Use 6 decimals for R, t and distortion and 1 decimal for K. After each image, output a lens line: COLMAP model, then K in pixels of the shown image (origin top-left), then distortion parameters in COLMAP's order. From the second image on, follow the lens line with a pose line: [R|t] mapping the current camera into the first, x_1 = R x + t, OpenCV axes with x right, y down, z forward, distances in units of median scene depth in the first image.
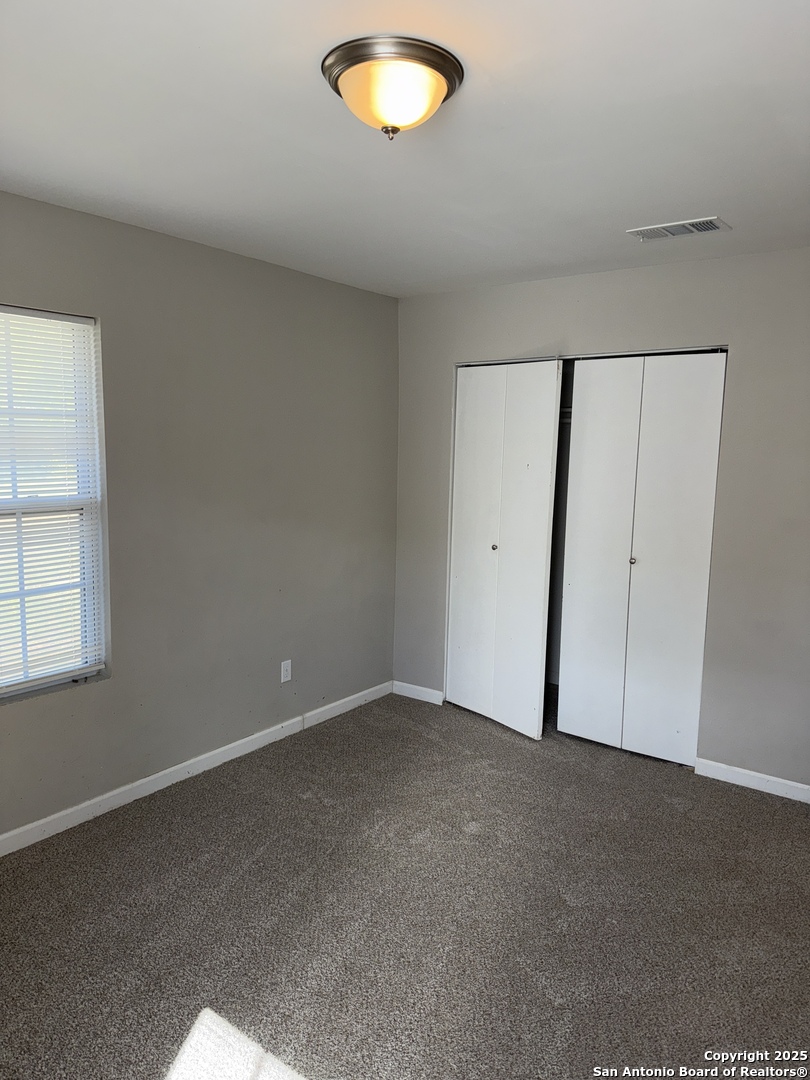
lens RADIAL K [[753.8, 0, 405.0], [0, 753.8, 540.0], [0, 0, 1]] dist [-0.003461, 0.000592]
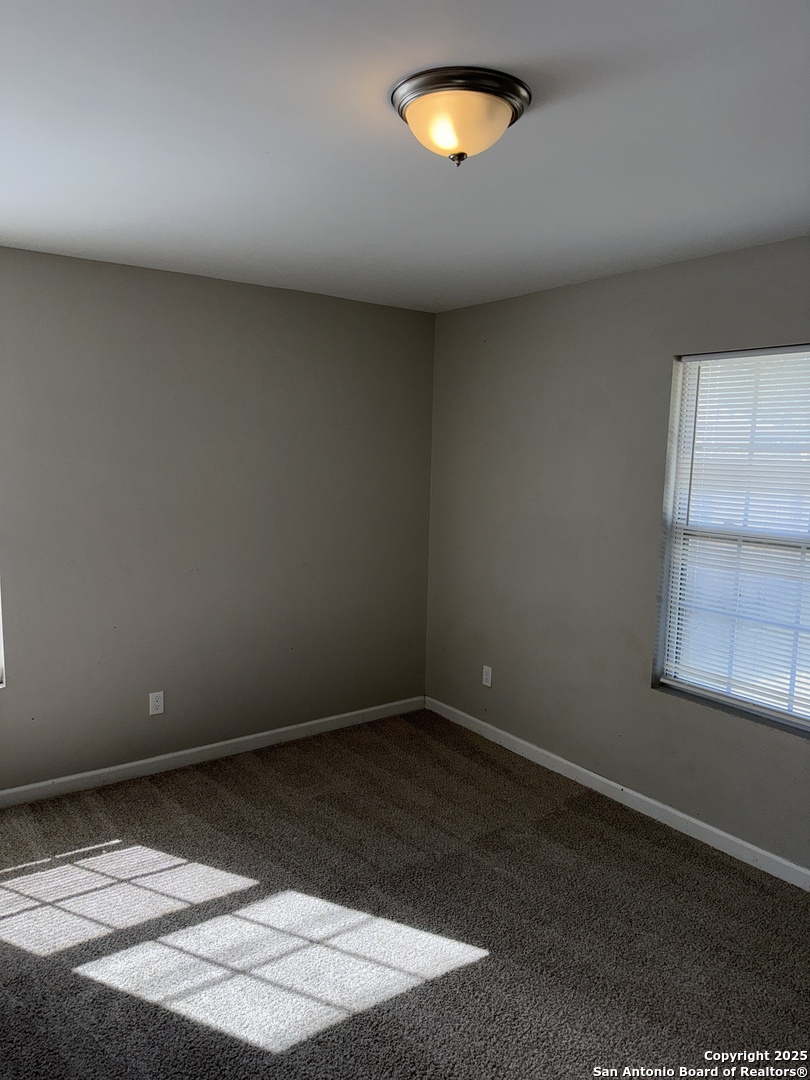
lens RADIAL K [[753.8, 0, 405.0], [0, 753.8, 540.0], [0, 0, 1]] dist [-0.003461, 0.000592]
pose [[-0.306001, 0.085311, -0.948201, 0.625543], [-0.156805, 0.977858, 0.138584, -0.105059], [0.939029, 0.191089, -0.285849, 0.817322]]
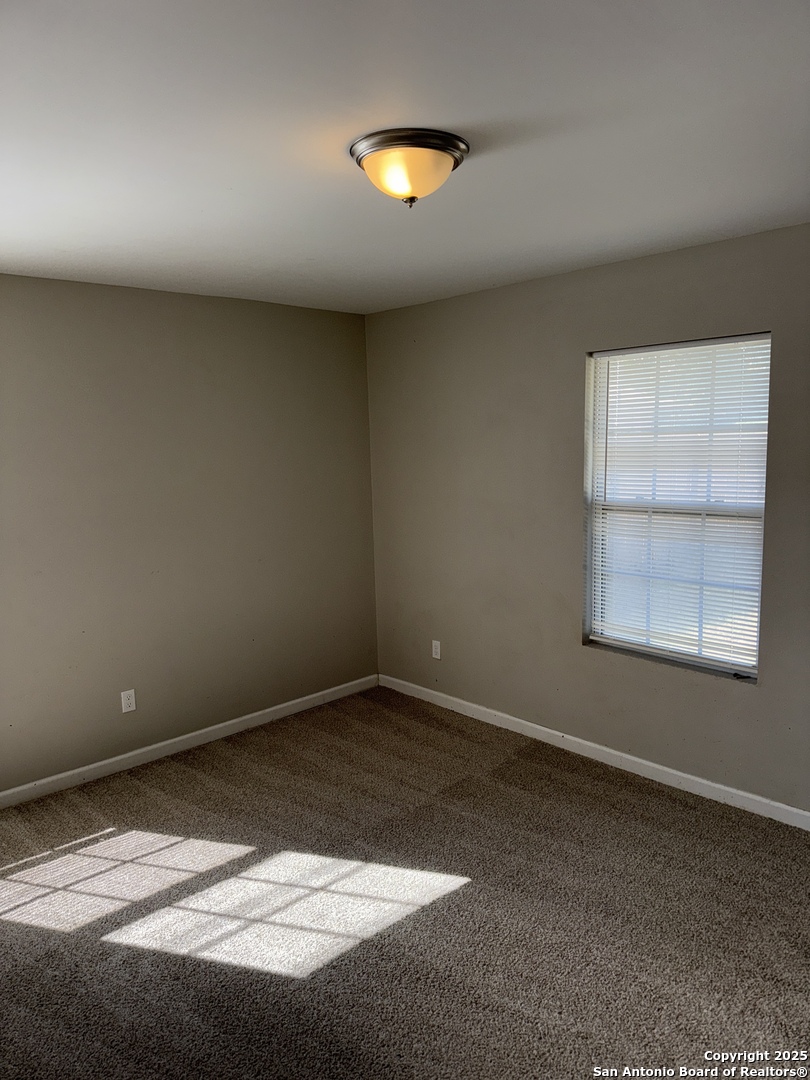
lens RADIAL K [[745.9, 0, 417.2], [0, 745.9, 546.7], [0, 0, 1]] dist [0.002833, -0.004701]
pose [[-0.178634, 0.124599, -0.975994, 0.743913], [-0.109213, 0.983309, 0.145521, -0.111000], [0.977836, 0.132586, -0.162045, 0.787961]]
